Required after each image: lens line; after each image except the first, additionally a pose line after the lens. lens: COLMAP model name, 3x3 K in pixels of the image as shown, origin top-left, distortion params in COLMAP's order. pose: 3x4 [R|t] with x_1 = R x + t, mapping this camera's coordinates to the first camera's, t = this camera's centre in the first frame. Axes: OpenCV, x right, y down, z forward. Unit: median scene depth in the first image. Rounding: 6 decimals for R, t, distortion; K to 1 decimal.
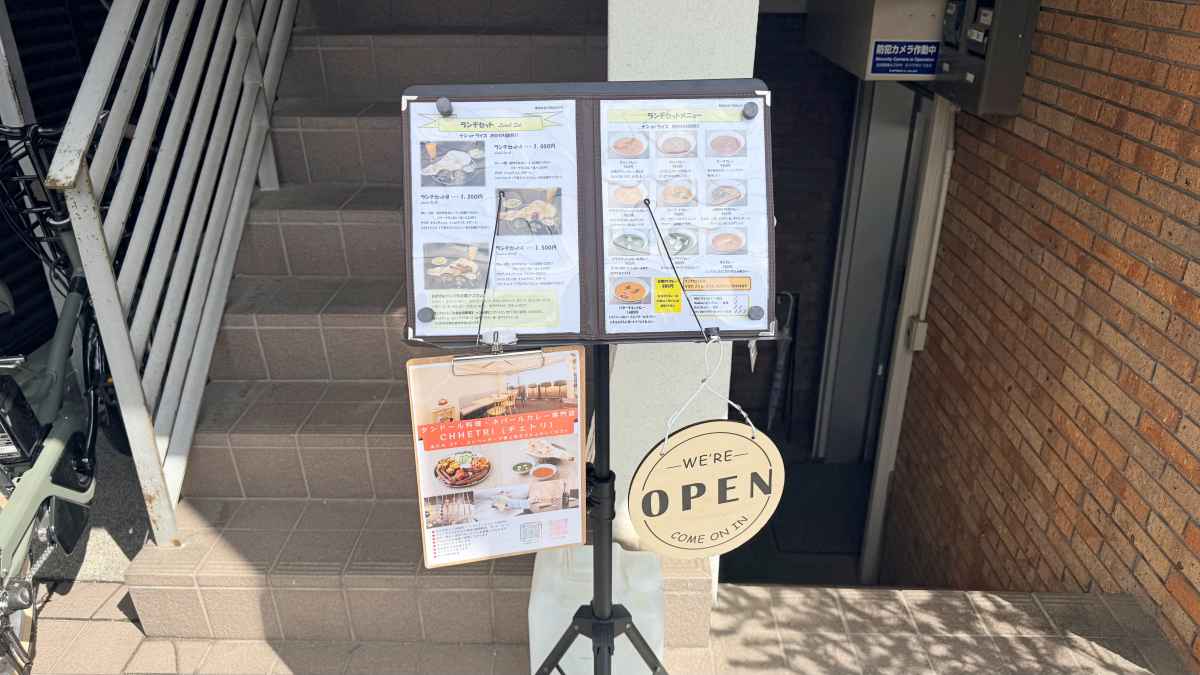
lens RADIAL K [[742.7, 0, 600.0], [0, 742.7, 337.5], [0, 0, 1]] dist [0.134288, -0.203871]
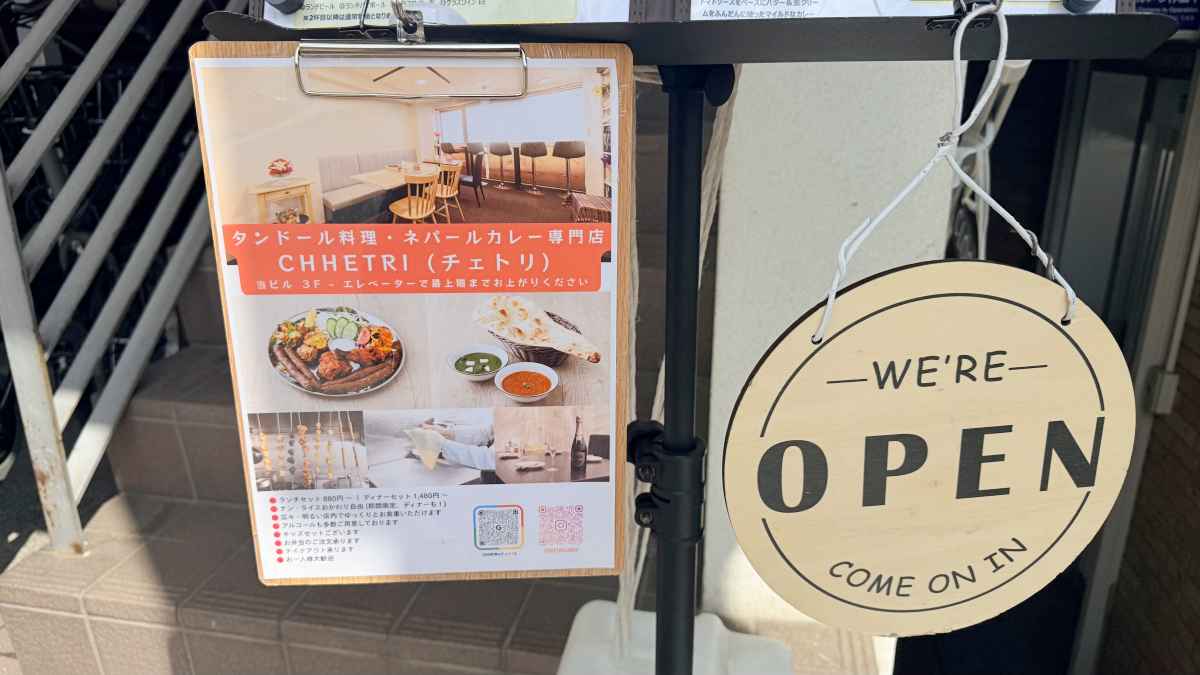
lens RADIAL K [[800.1, 0, 600.0], [0, 800.1, 337.5], [0, 0, 1]] dist [0.056903, -0.077979]
pose [[0.985573, 0.050751, -0.161461, 0.038643], [-0.066180, 0.993588, -0.091664, 0.198866], [0.155774, 0.101027, 0.982613, 0.569551]]
